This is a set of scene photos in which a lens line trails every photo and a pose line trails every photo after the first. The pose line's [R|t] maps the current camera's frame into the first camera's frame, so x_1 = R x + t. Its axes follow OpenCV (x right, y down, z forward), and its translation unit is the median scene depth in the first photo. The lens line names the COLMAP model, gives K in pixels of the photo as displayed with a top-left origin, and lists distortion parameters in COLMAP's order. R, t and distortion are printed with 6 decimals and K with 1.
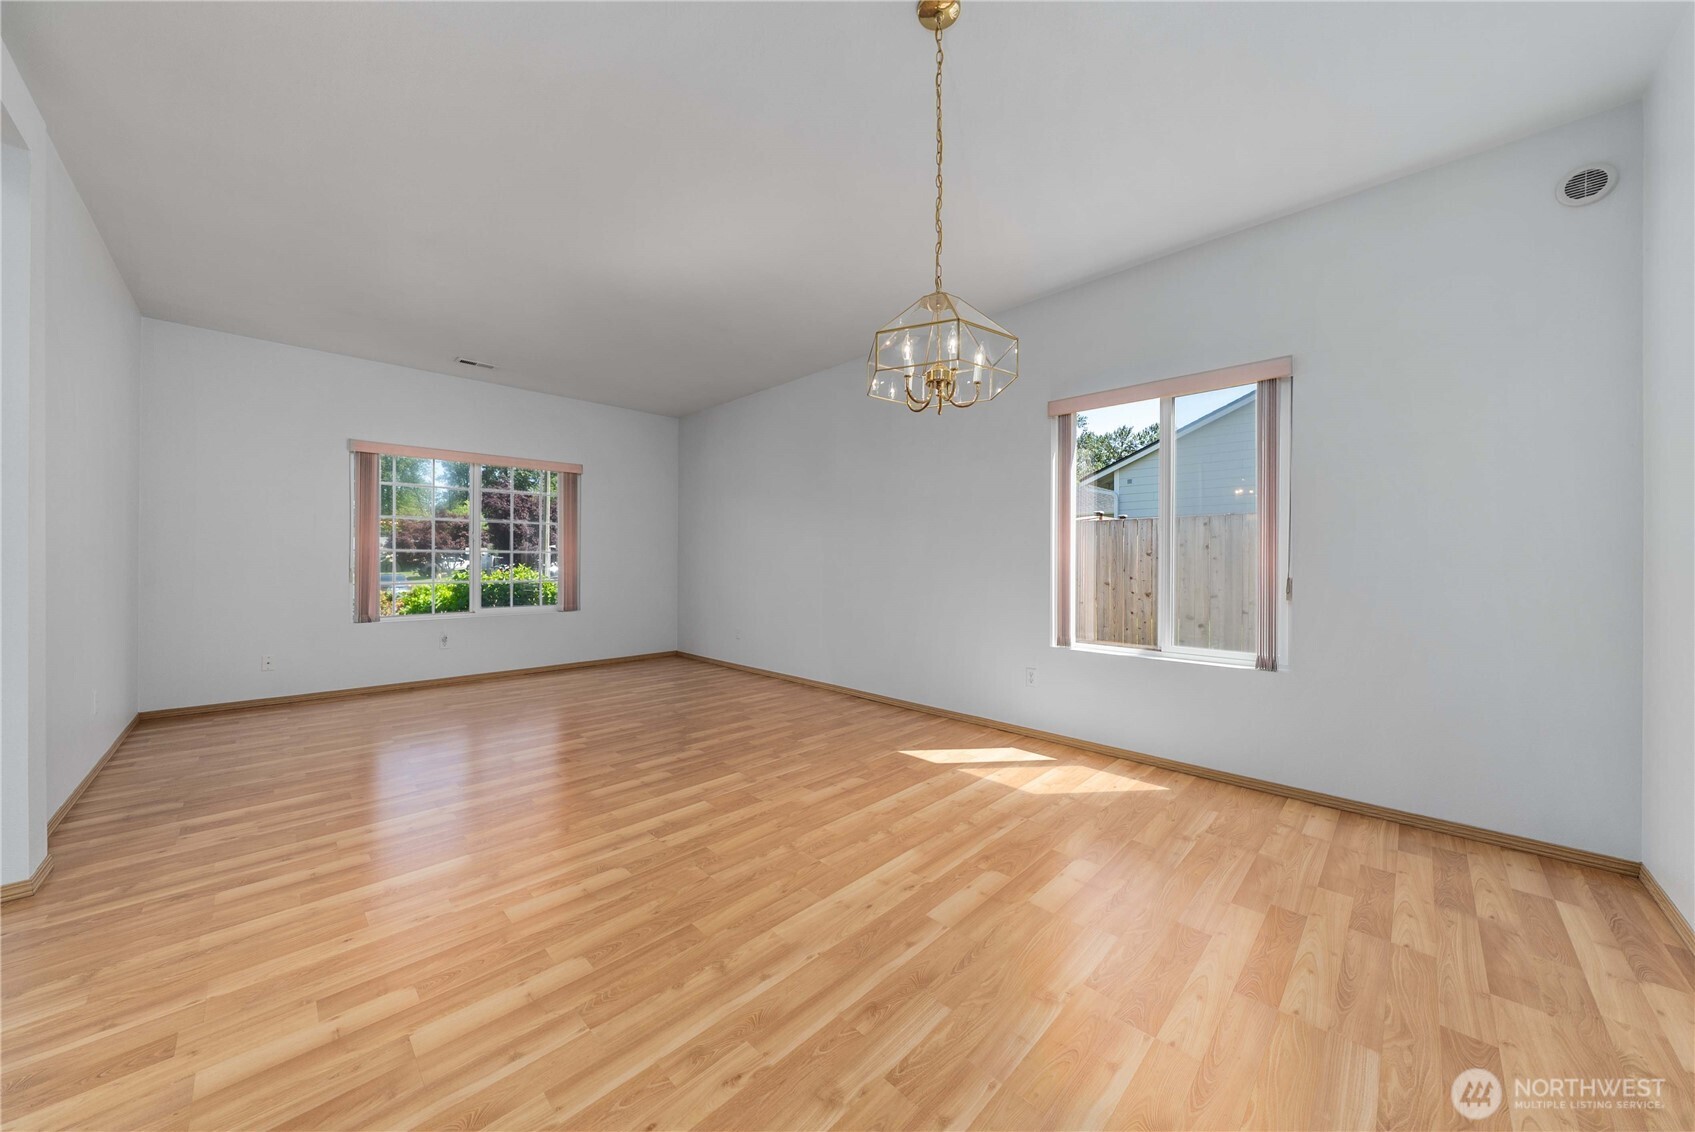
lens RADIAL K [[583.5, 0, 849.8], [0, 583.5, 564.1], [0, 0, 1]] dist [-0.006100, -0.000099]
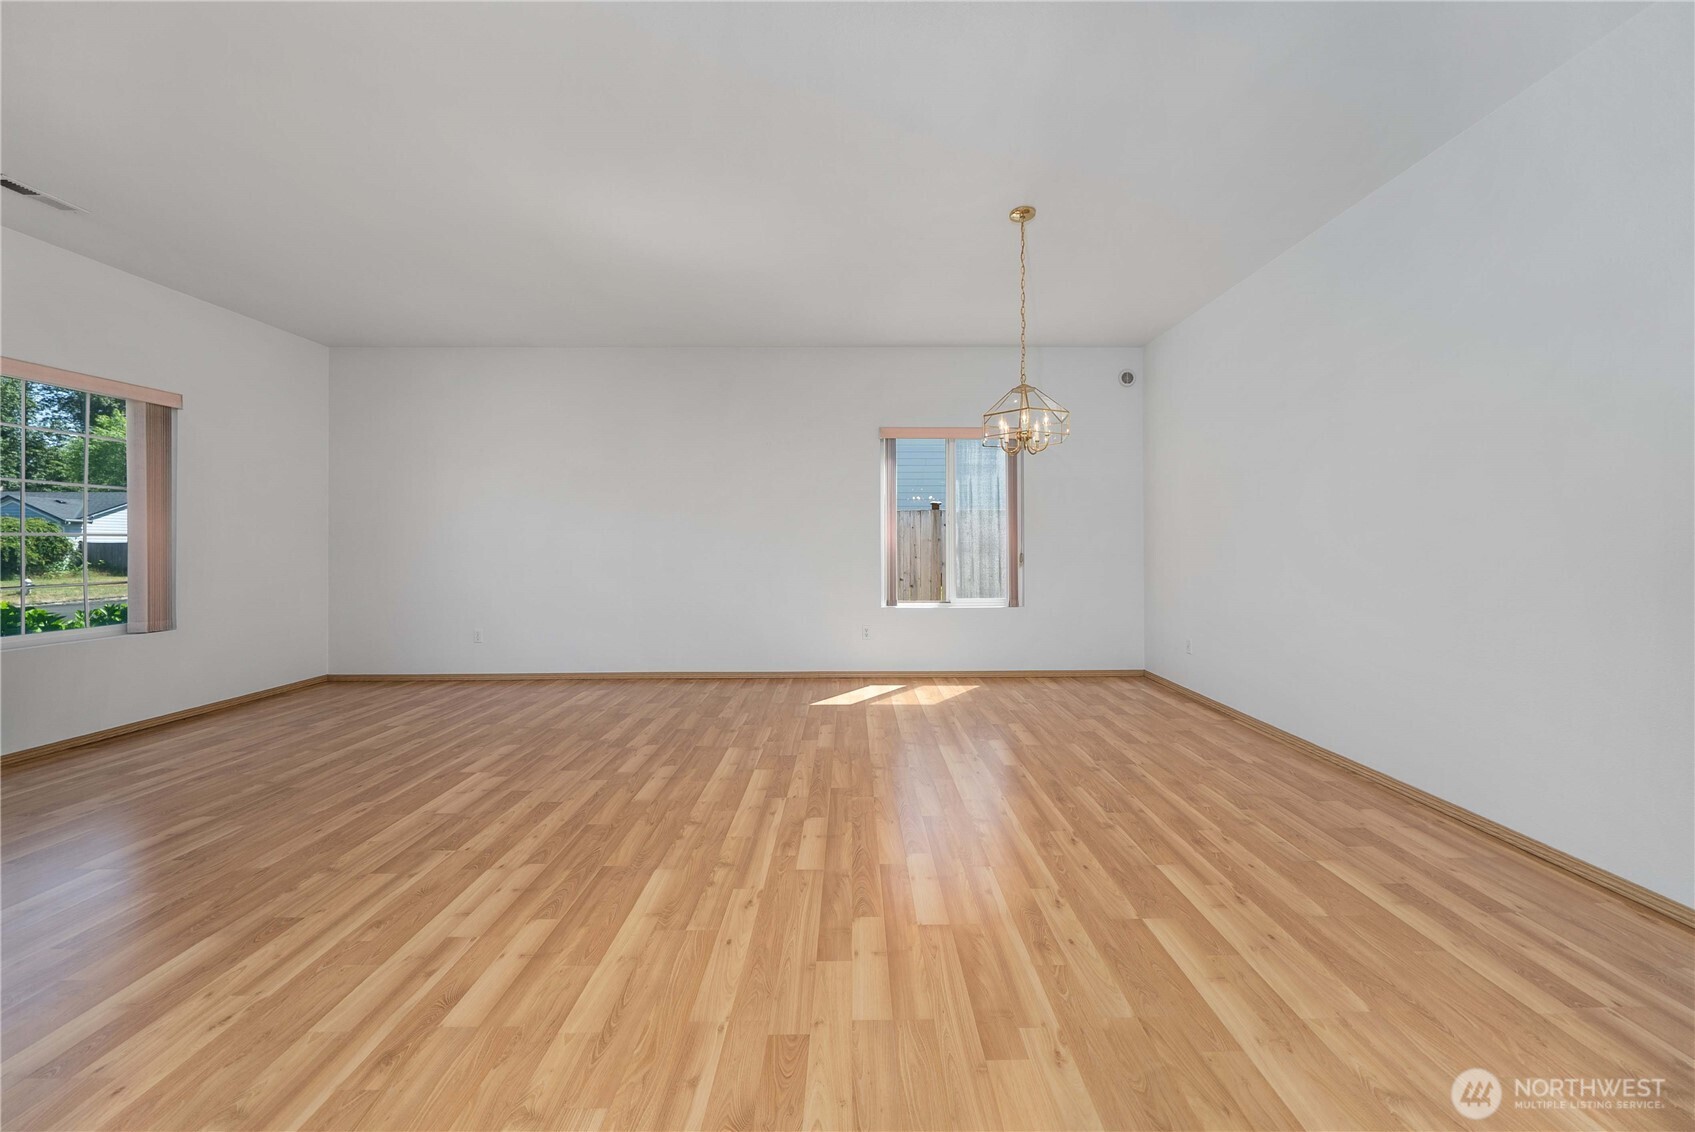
lens RADIAL K [[589.9, 0, 863.3], [0, 589.9, 542.2], [0, 0, 1]] dist [-0.005013, -0.000028]
pose [[0.699822, -0.003316, 0.714309, -0.876041], [0.009743, 0.999941, -0.004903, -0.005367], [-0.714250, 0.010390, 0.699813, 0.091789]]
